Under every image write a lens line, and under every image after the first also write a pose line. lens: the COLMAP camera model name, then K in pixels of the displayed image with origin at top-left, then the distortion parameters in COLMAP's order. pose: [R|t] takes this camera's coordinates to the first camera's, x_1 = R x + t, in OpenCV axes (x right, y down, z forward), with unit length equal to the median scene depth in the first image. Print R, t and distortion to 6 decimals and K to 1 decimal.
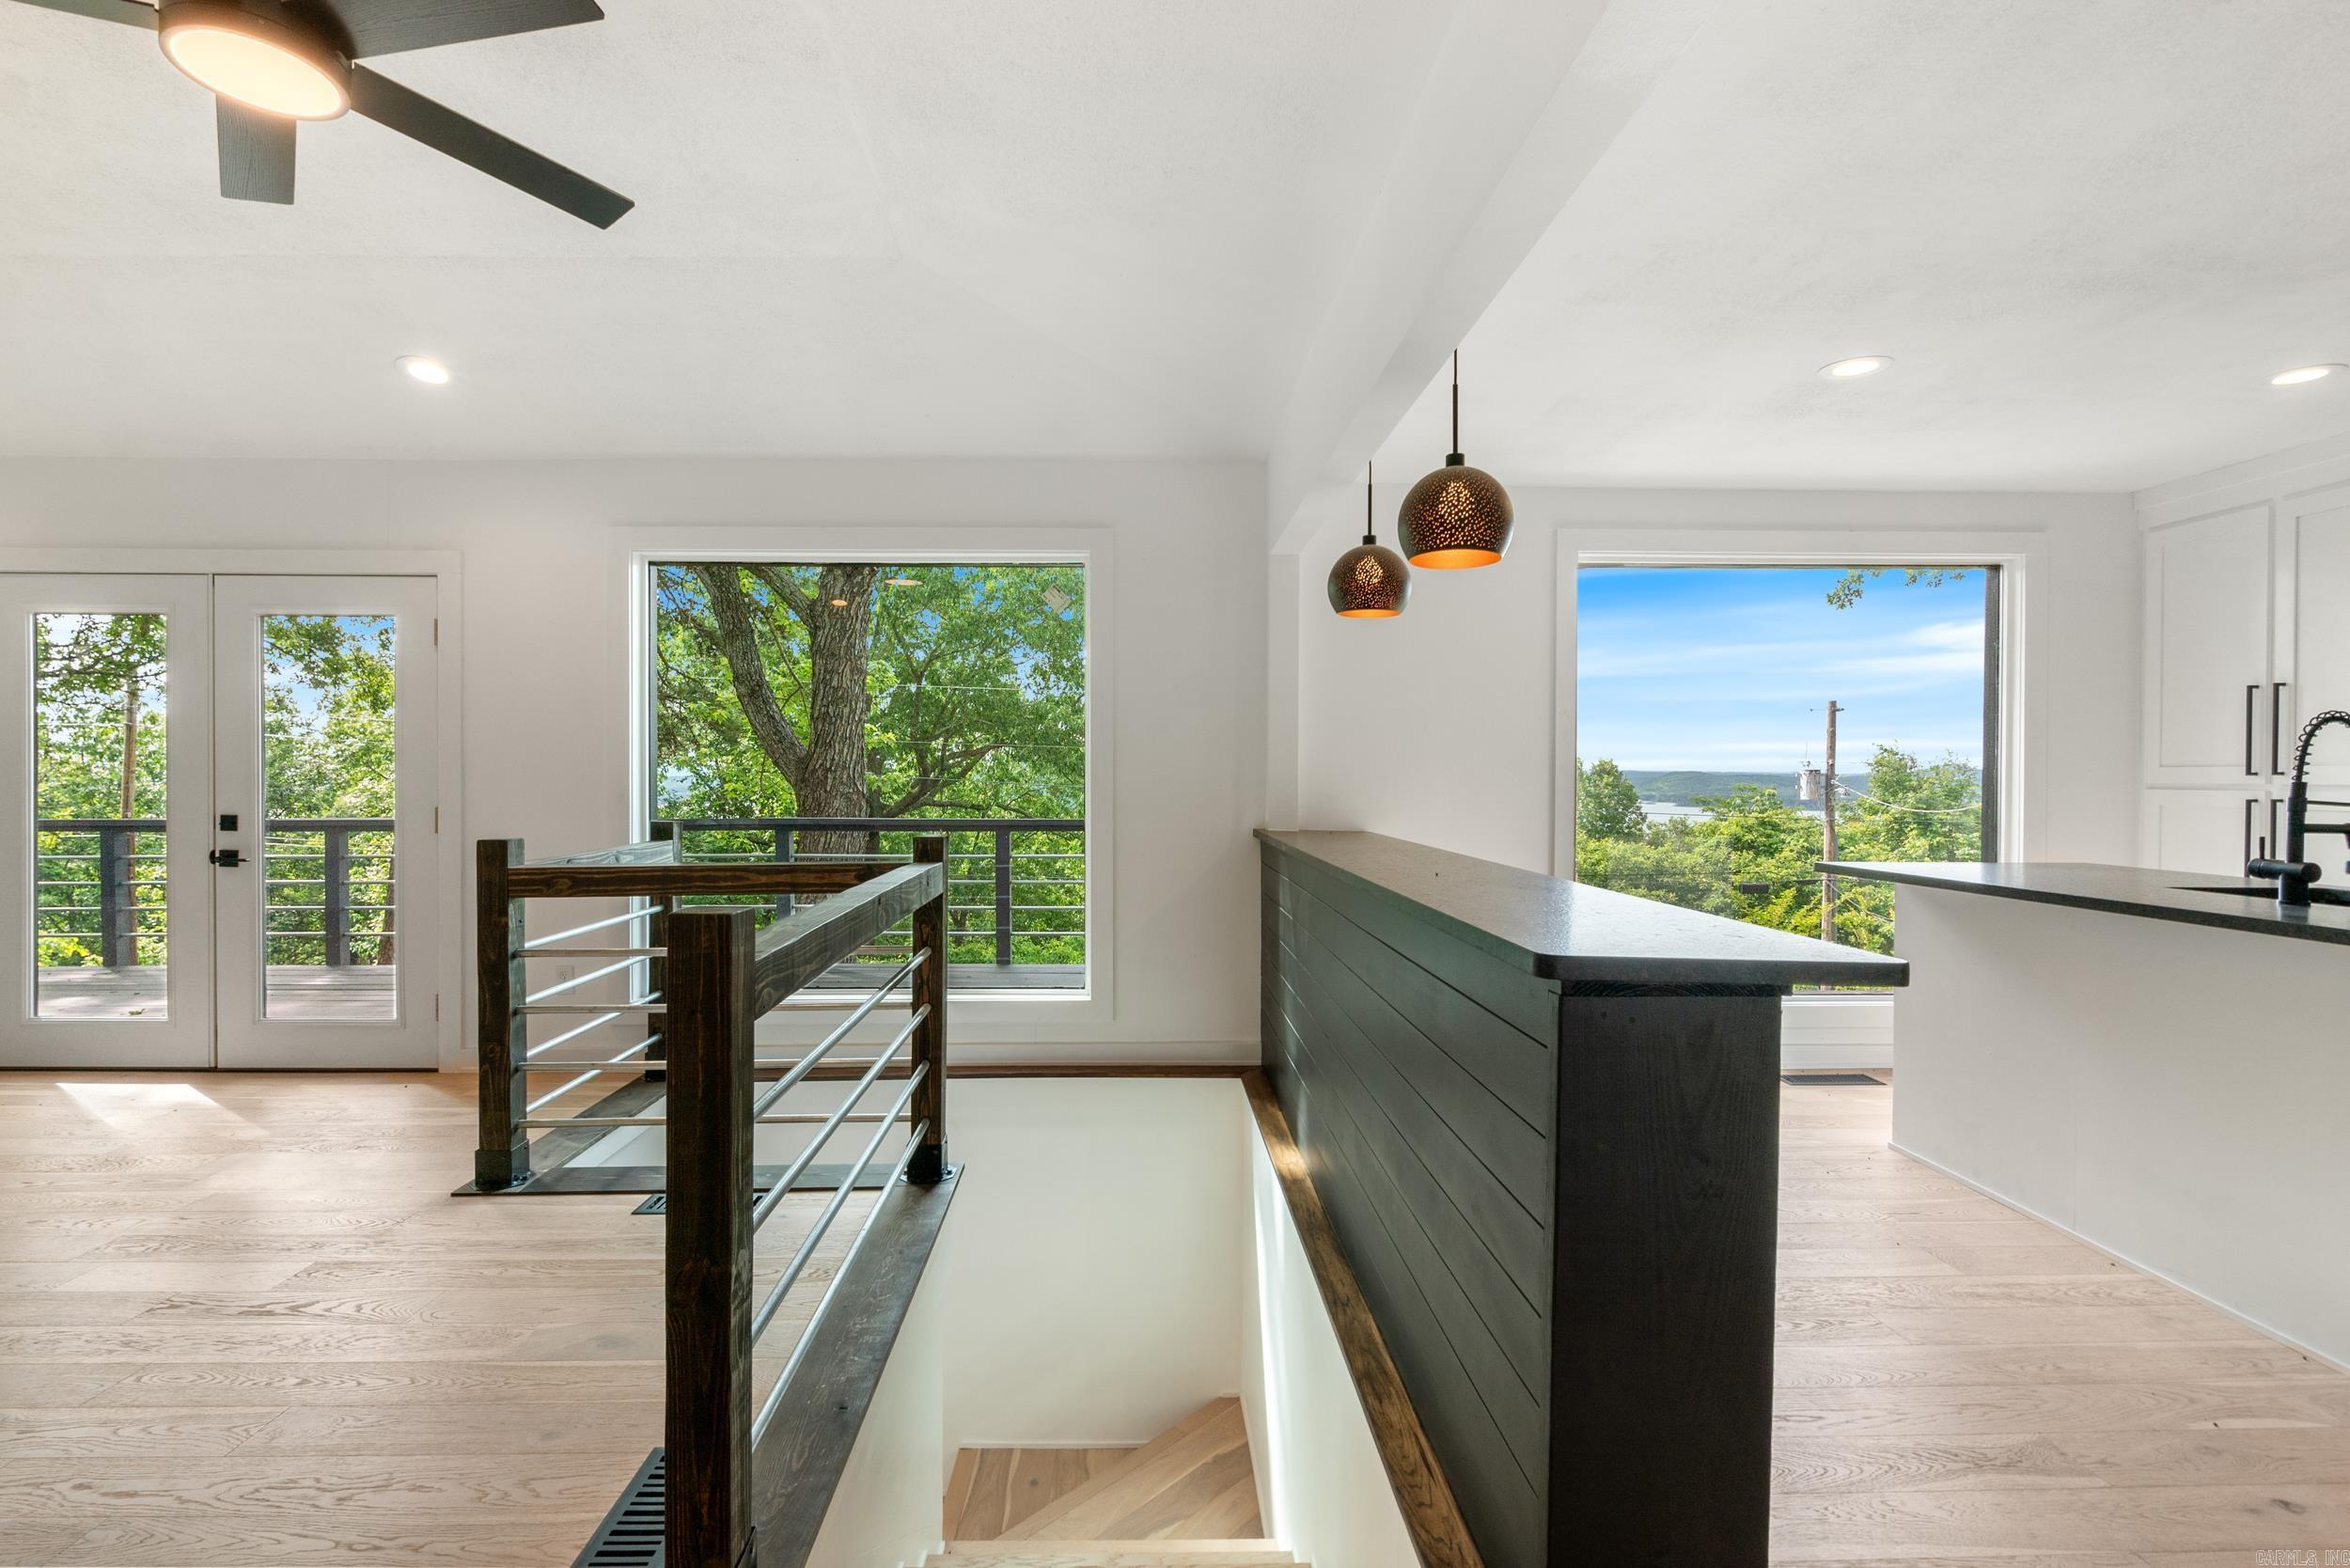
lens RADIAL K [[1079.2, 0, 1165.4], [0, 1079.2, 784.0], [0, 0, 1]] dist [-0.007493, 0.000391]
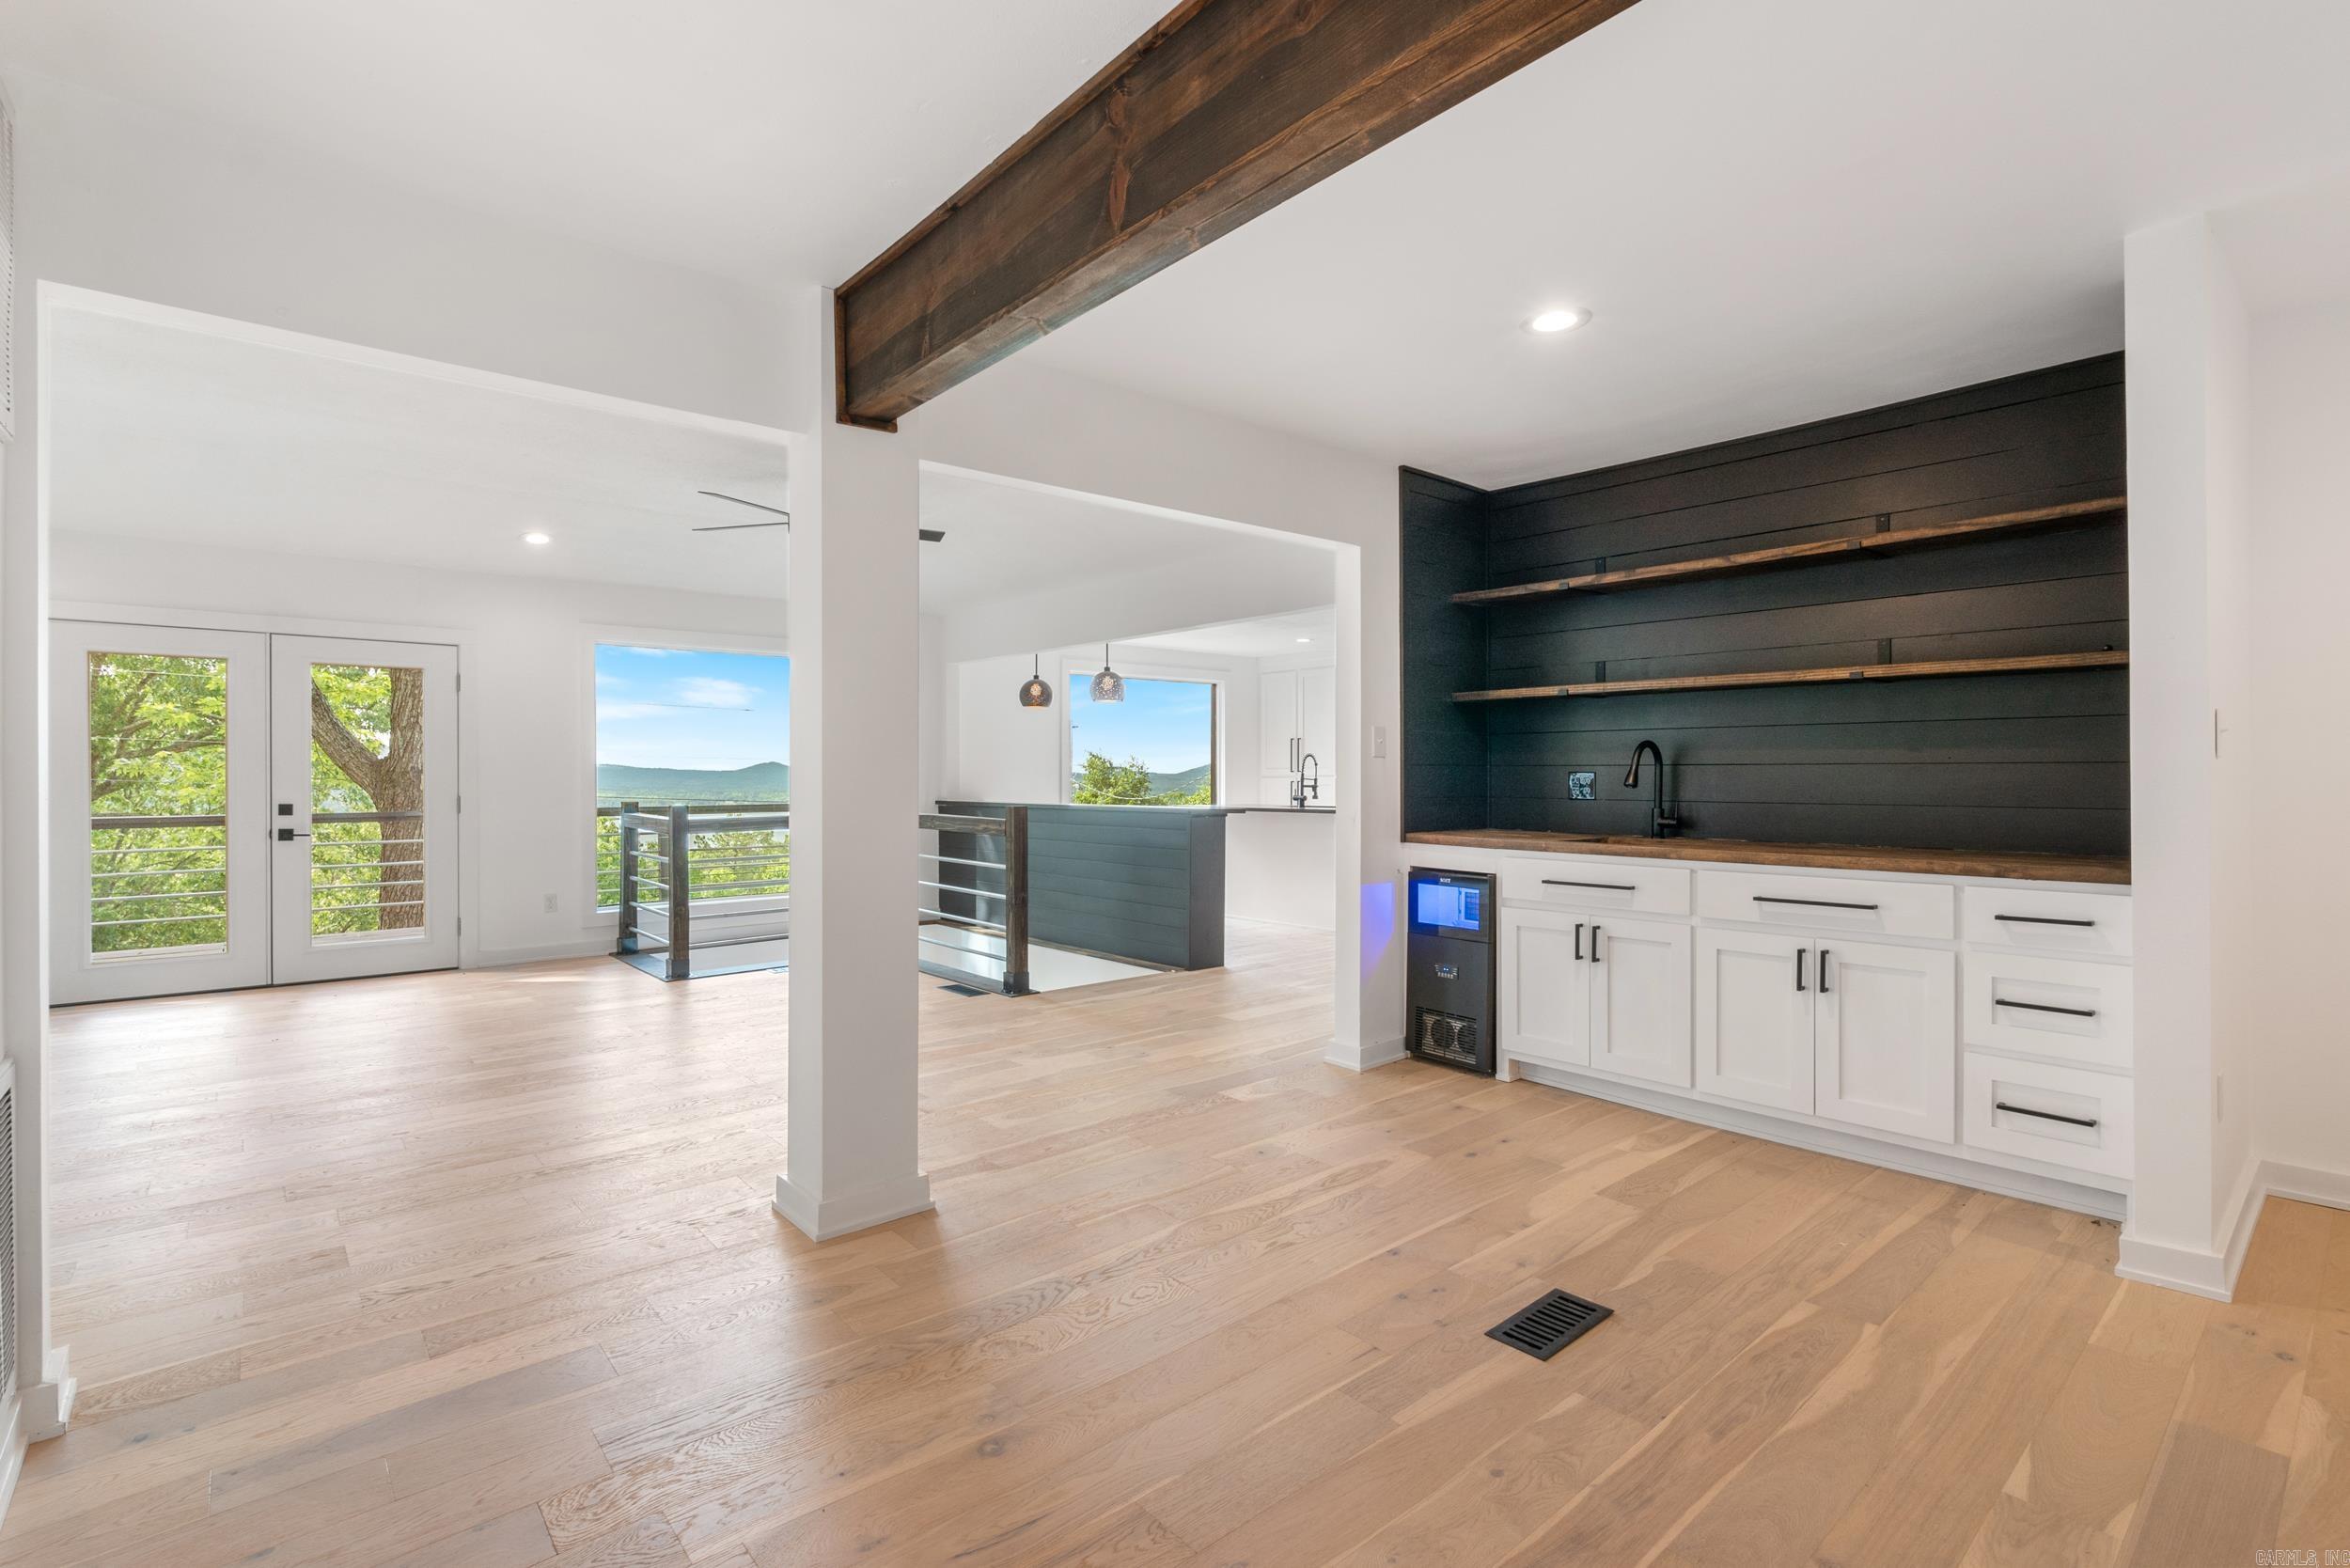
lens RADIAL K [[1079.2, 0, 1165.4], [0, 1079.2, 784.0], [0, 0, 1]] dist [-0.007493, 0.000391]
pose [[0.778598, -0.010071, 0.627443, -1.090412], [0.010849, 0.999938, 0.002587, 0.014172], [-0.627430, 0.004793, 0.778658, -1.062351]]
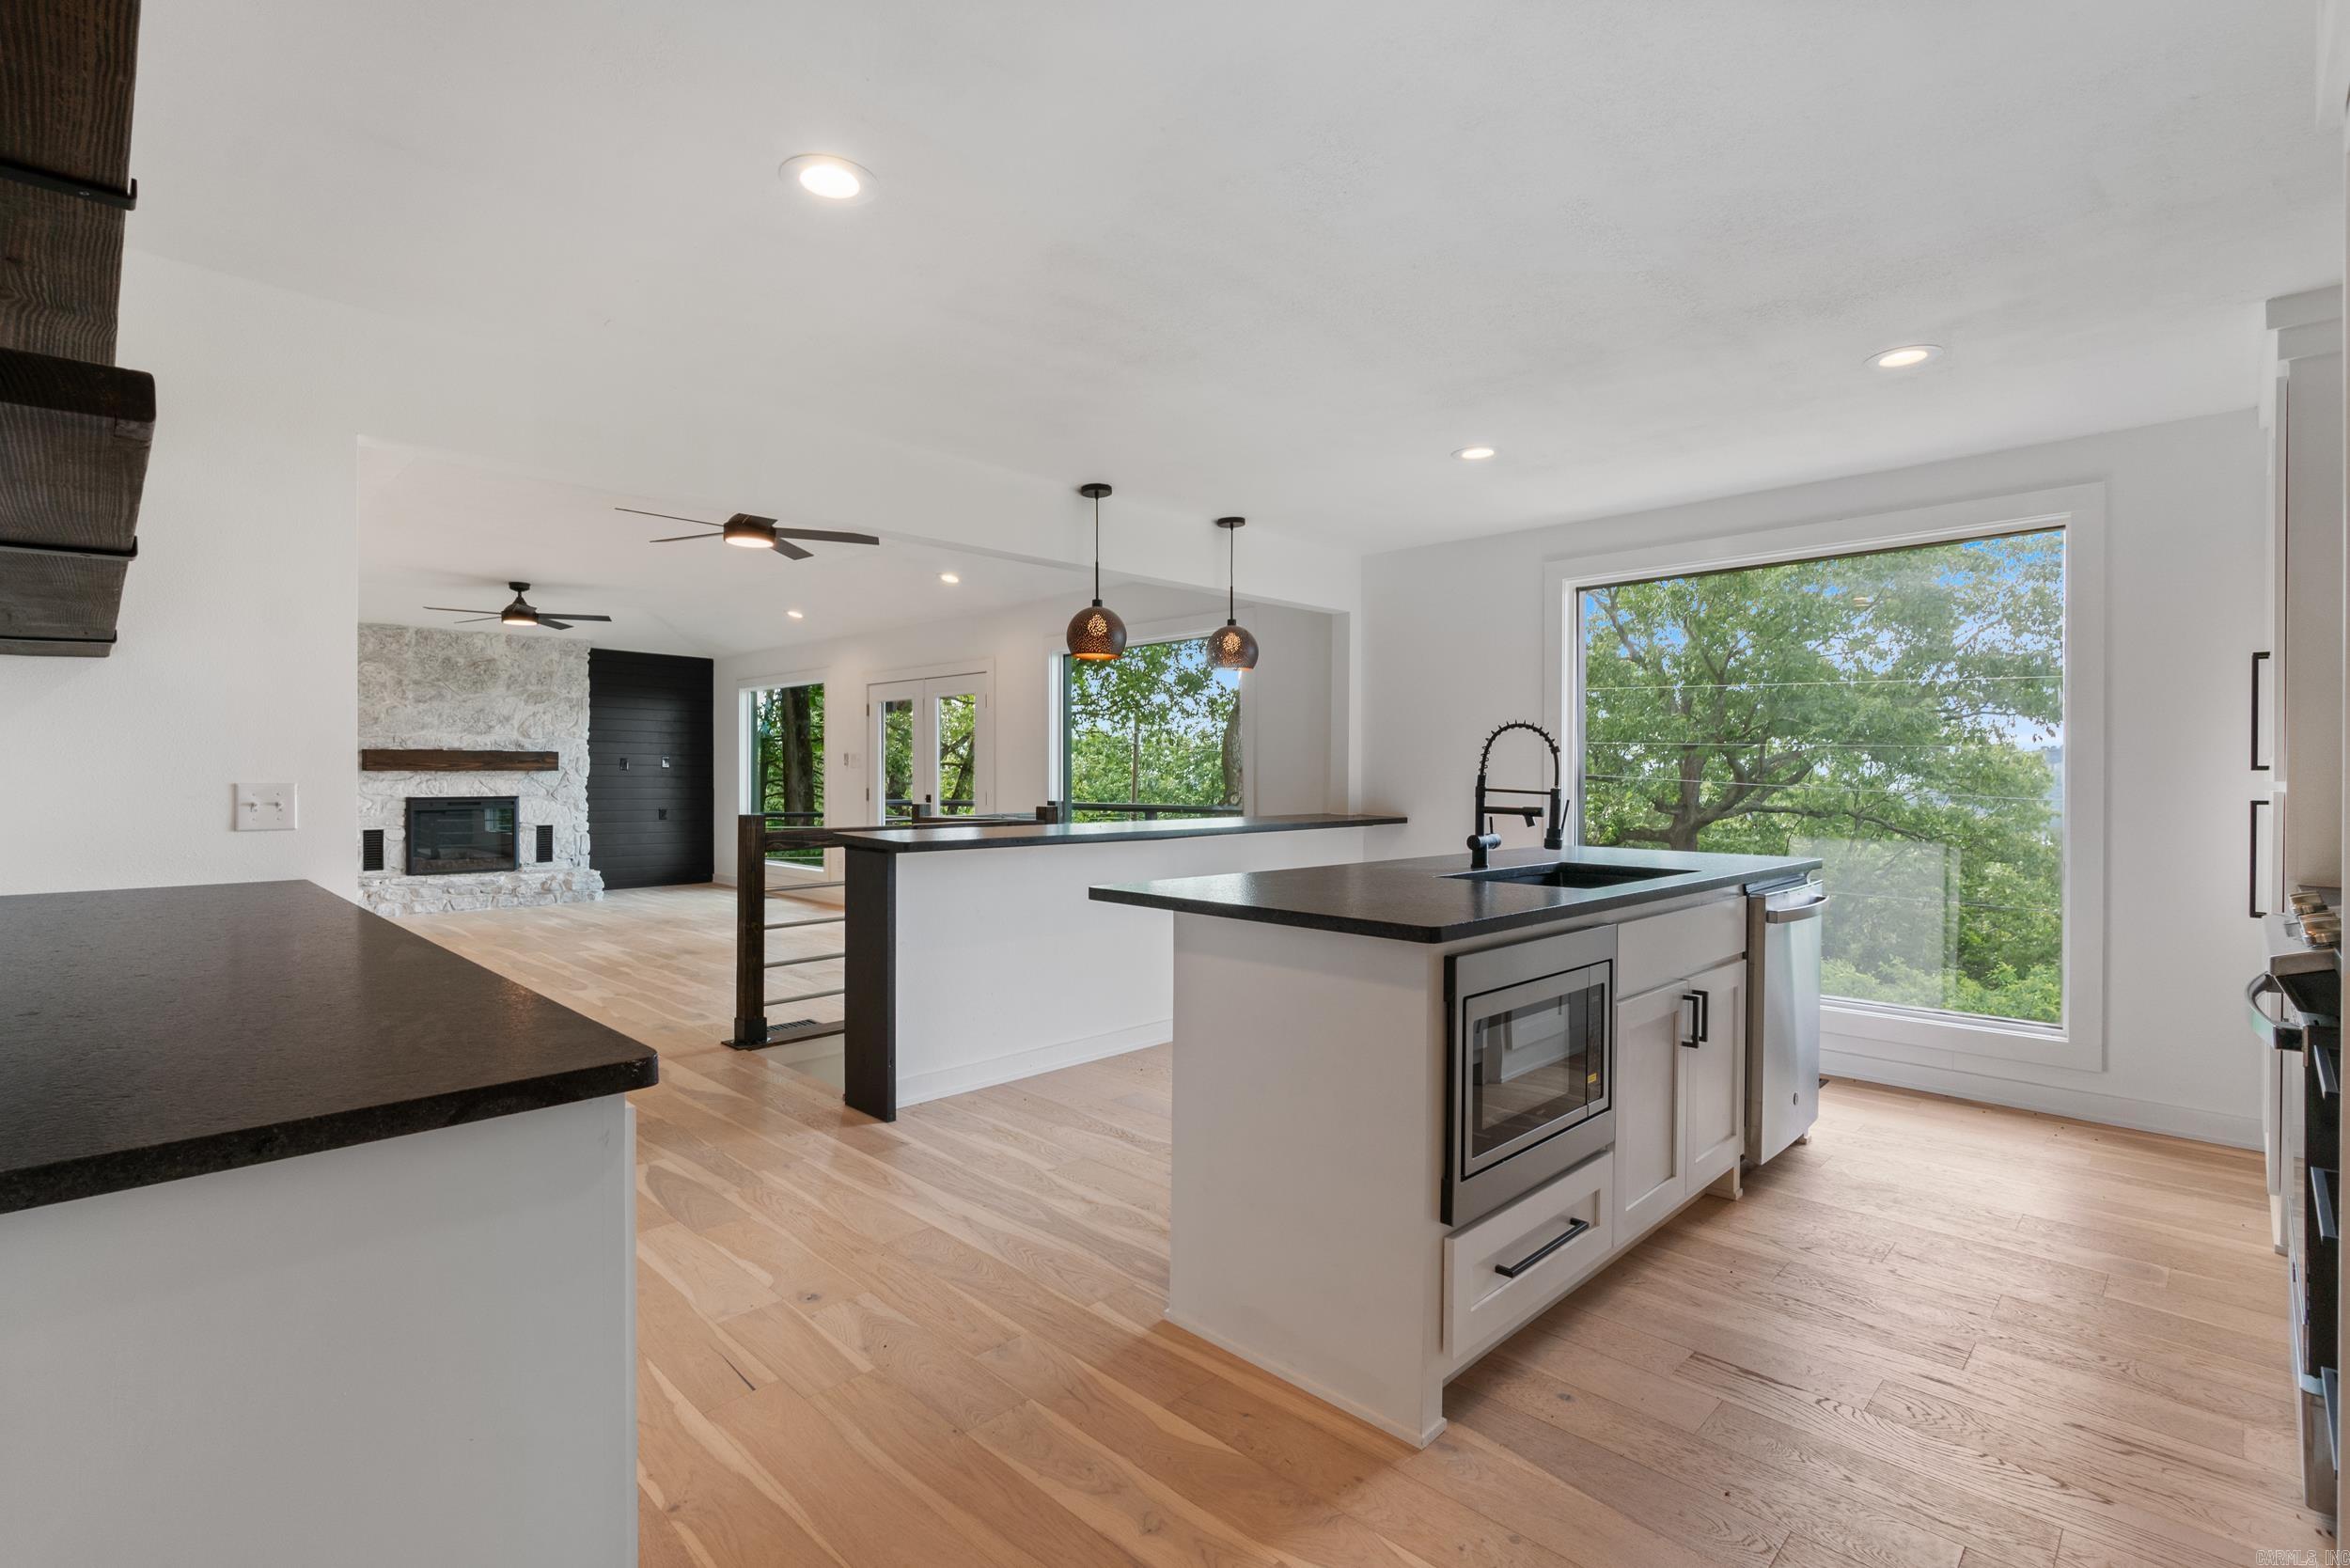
lens RADIAL K [[1083.5, 0, 1178.7], [0, 1083.5, 782.2], [0, 0, 1]] dist [-0.017401, 0.000077]
pose [[0.698232, 0.002328, -0.715868, 1.215261], [-0.006127, 0.999978, -0.002723, 0.009490], [0.715846, 0.006288, 0.698230, -0.143492]]
